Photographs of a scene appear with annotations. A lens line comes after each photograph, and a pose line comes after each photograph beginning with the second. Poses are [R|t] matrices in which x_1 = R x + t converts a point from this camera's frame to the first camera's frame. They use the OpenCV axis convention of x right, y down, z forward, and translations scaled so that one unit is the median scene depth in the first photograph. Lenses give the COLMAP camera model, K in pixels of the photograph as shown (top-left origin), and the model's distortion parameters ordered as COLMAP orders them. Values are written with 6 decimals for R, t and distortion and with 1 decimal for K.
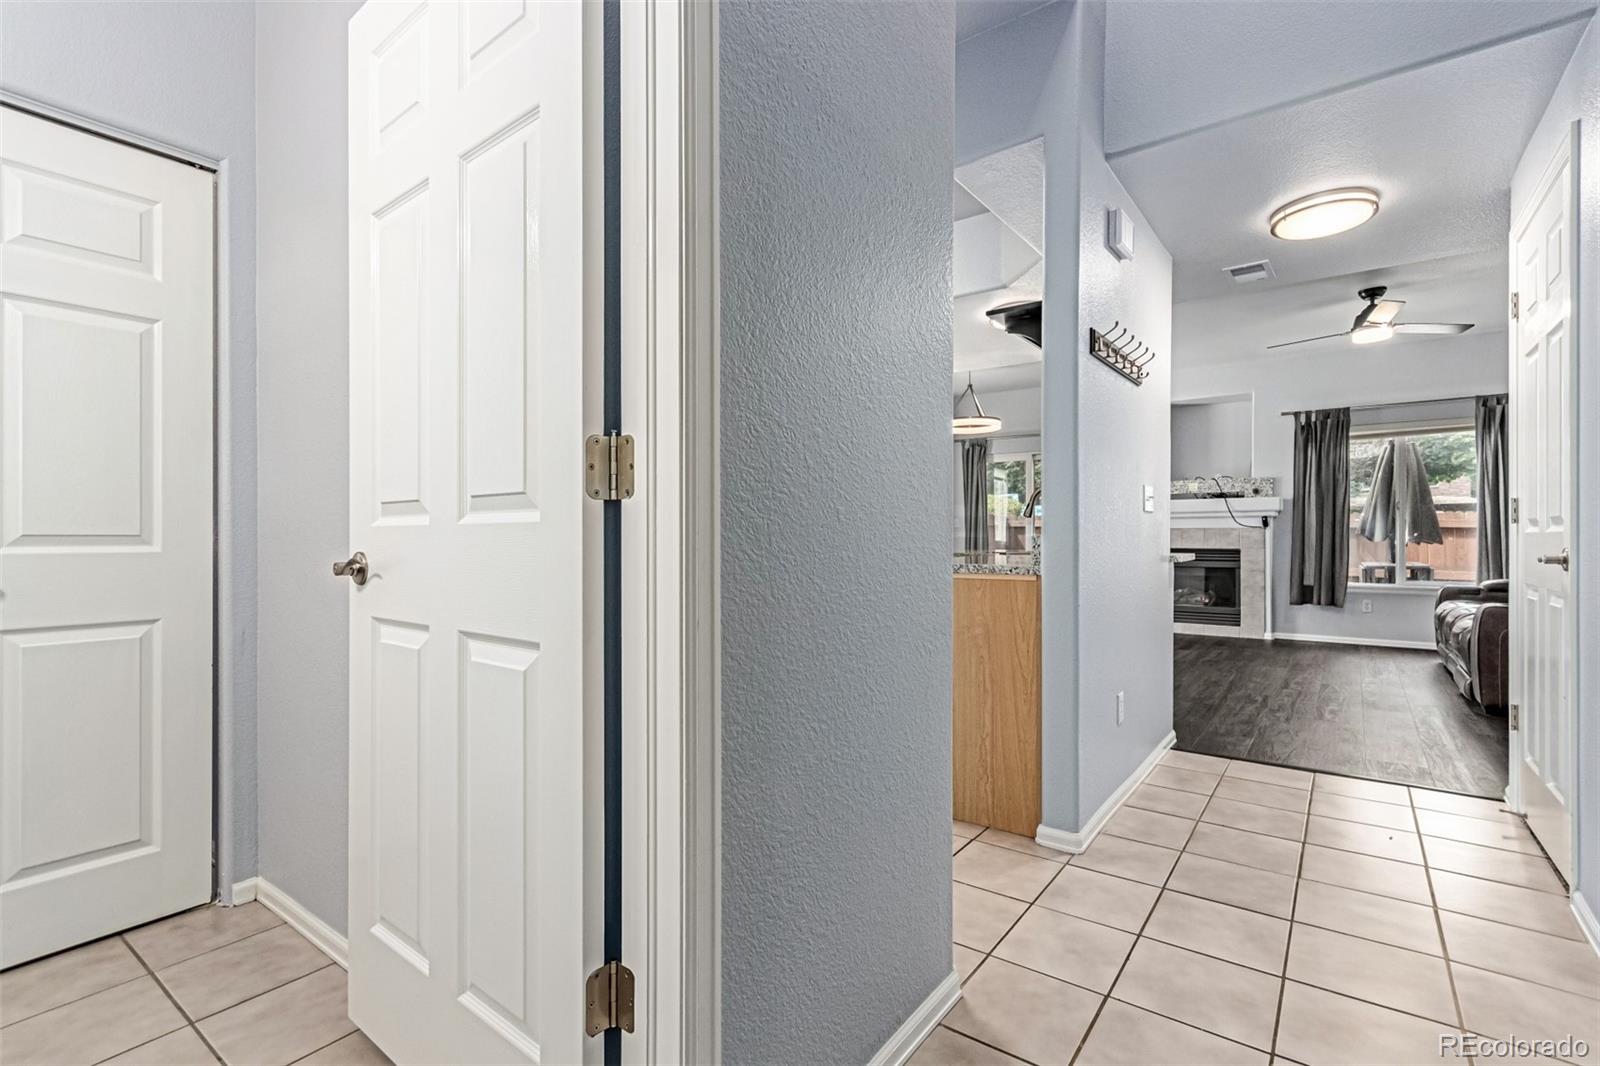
lens RADIAL K [[744.4, 0, 793.8], [0, 744.4, 536.4], [0, 0, 1]] dist [0.000220, 0.000006]
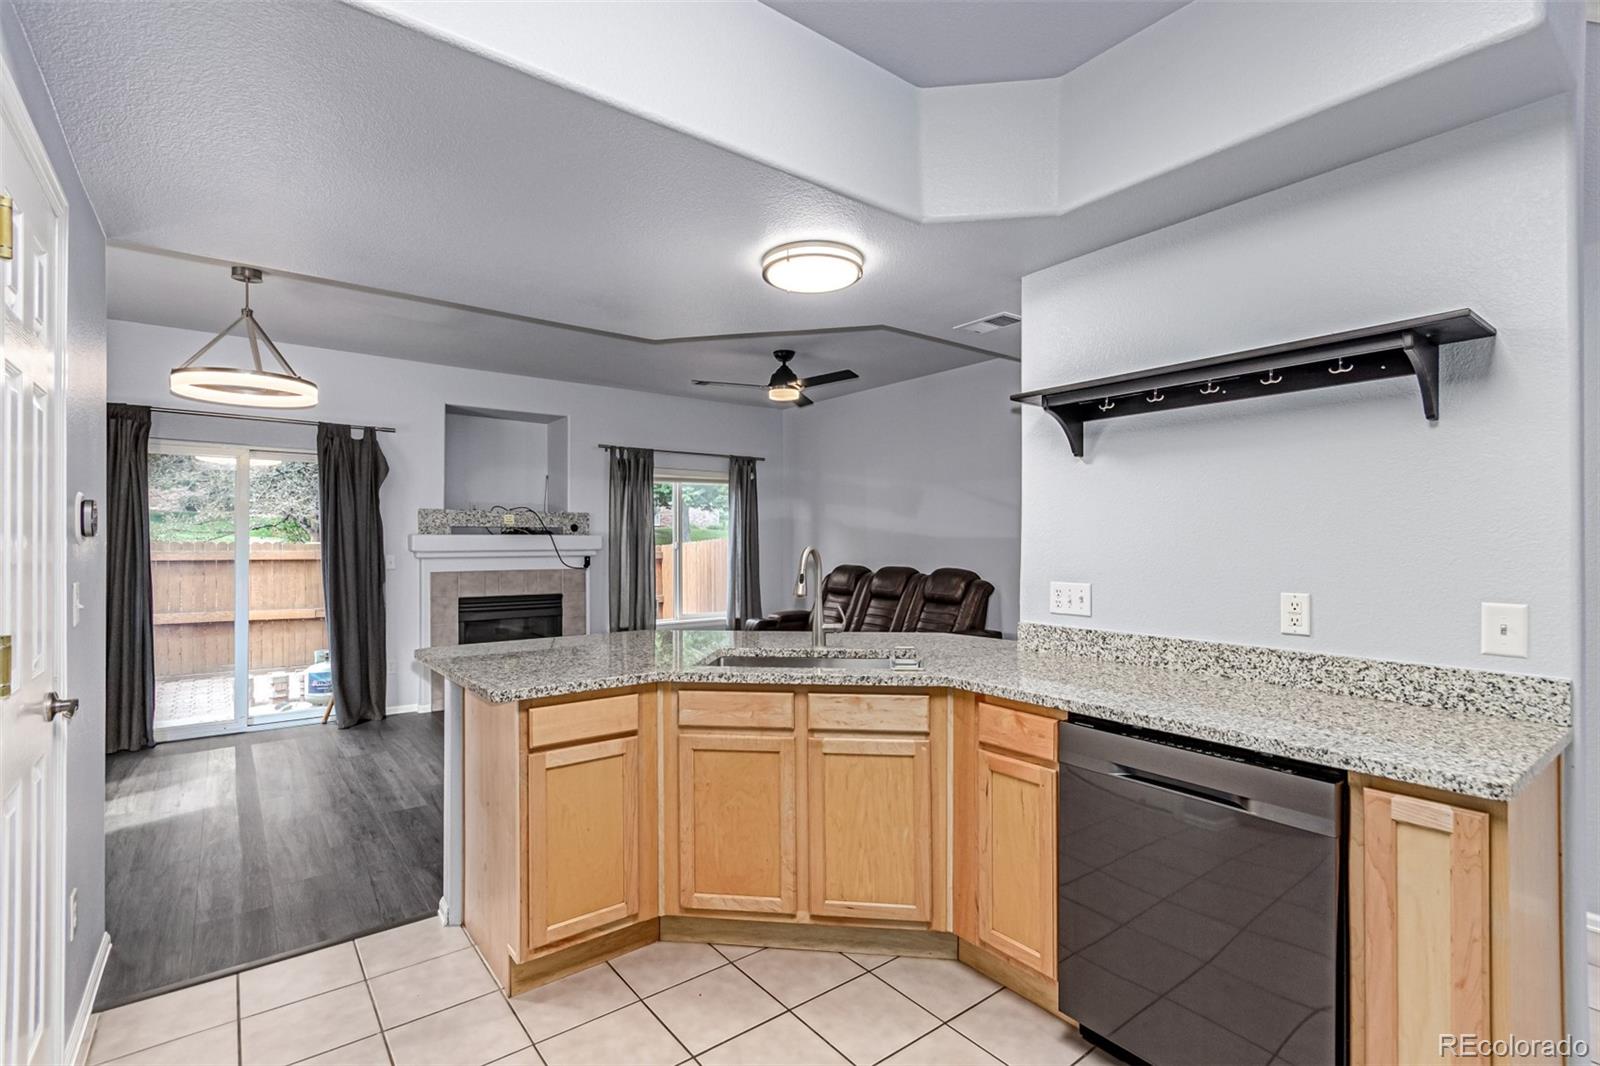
lens RADIAL K [[746.9, 0, 810.4], [0, 746.9, 533.0], [0, 0, 1]] dist [0.005491, 0.000326]
pose [[0.258881, 0.010516, 0.965852, -0.176026], [0.001355, 0.999936, -0.011251, -0.044275], [-0.965908, 0.004221, 0.258850, 0.497830]]
